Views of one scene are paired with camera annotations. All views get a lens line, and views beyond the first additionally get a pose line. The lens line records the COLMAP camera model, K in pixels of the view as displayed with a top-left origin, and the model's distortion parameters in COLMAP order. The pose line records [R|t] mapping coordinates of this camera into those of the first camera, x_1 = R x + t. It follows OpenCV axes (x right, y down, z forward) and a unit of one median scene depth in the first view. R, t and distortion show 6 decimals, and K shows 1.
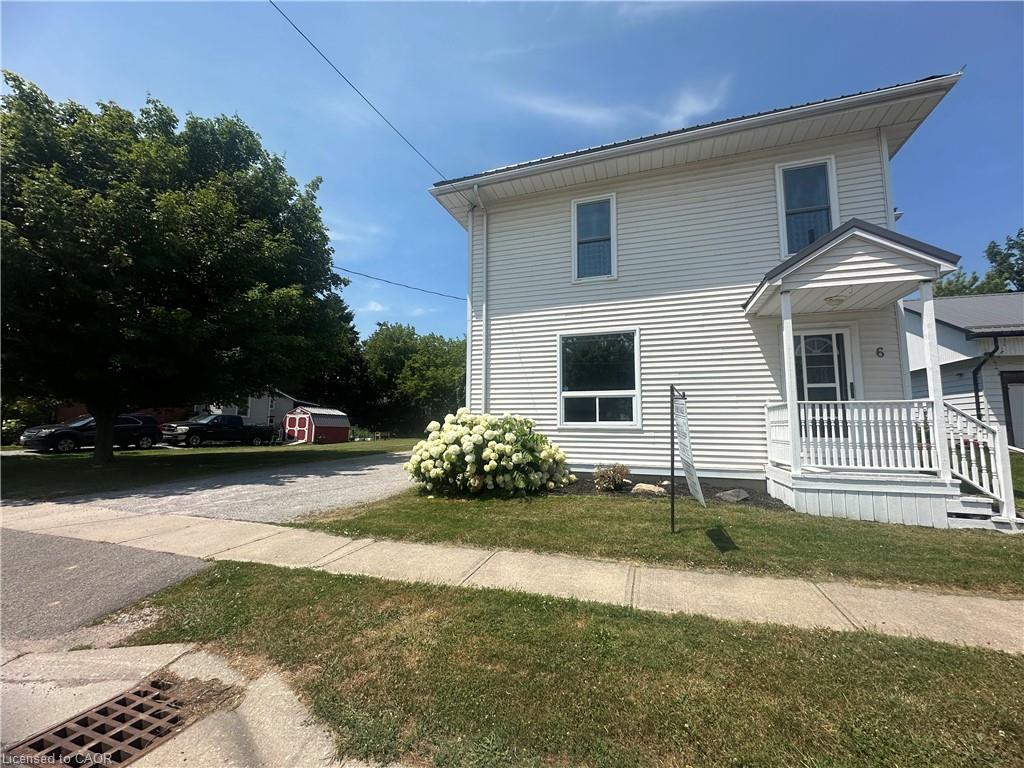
lens RADIAL K [[413.6, 0, 513.3], [0, 413.6, 386.0], [0, 0, 1]] dist [0.001164, 0.000165]
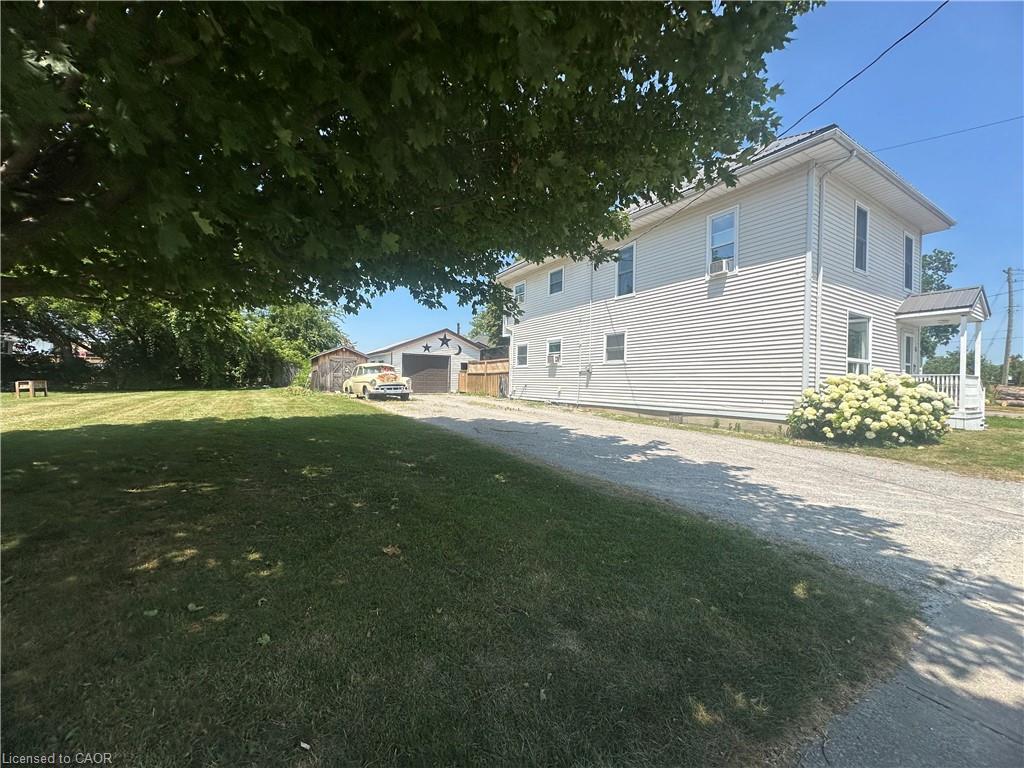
lens RADIAL K [[413.6, 0, 516.9], [0, 413.6, 382.3], [0, 0, 1]] dist [0.001164, 0.000165]
pose [[0.635994, 0.020177, 0.771430, -1.496341], [-0.097098, 0.993806, 0.054059, 0.122405], [-0.765561, -0.109285, 0.634014, 0.971930]]
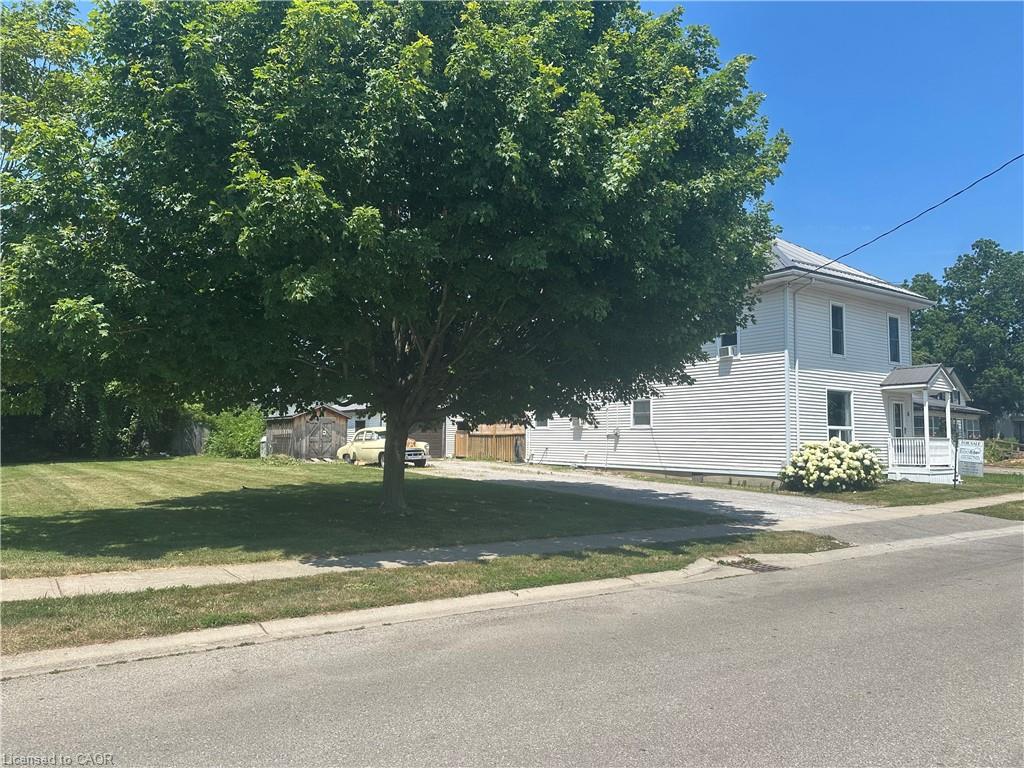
lens RADIAL K [[713.6, 0, 510.3], [0, 713.6, 380.0], [0, 0, 1]] dist [0.068654, -0.003601]
pose [[0.582451, 0.073416, 0.809544, -2.845539], [-0.085513, 0.995921, -0.028793, 0.025658], [-0.808355, -0.052456, 0.586353, 0.377866]]
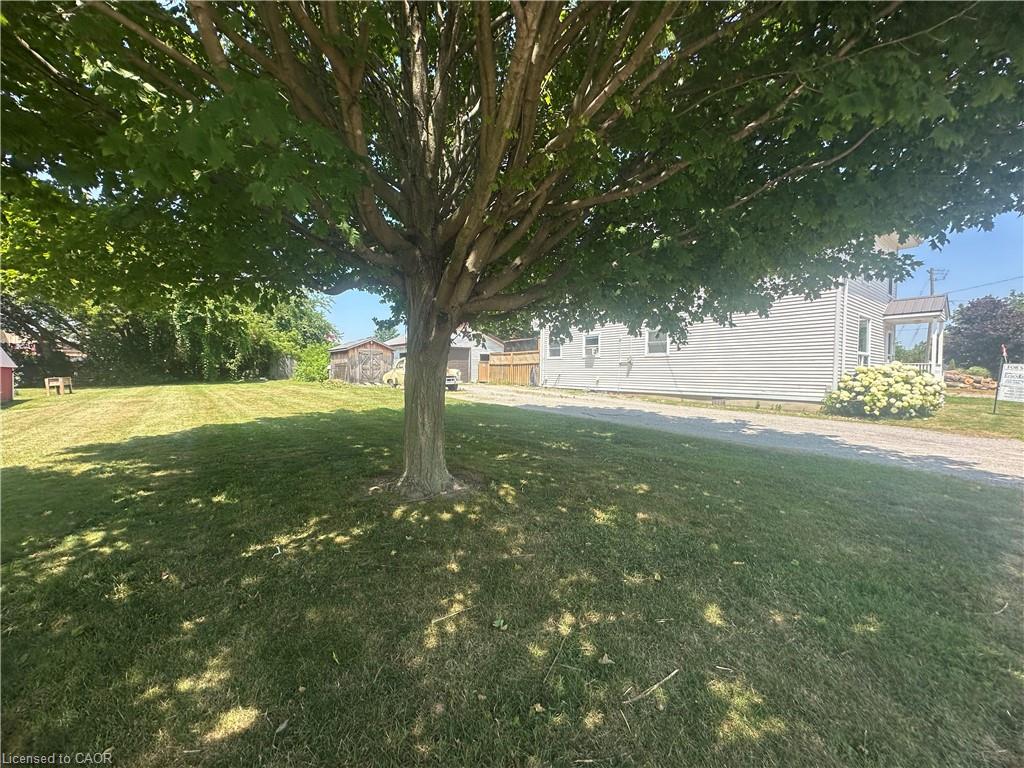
lens RADIAL K [[413.6, 0, 510.3], [0, 413.6, 388.8], [0, 0, 1]] dist [0.001164, 0.000165]
pose [[0.559200, -0.026972, 0.828594, -1.974910], [-0.089101, 0.991726, 0.092415, 0.134566], [-0.824231, -0.125507, 0.552170, 1.226561]]
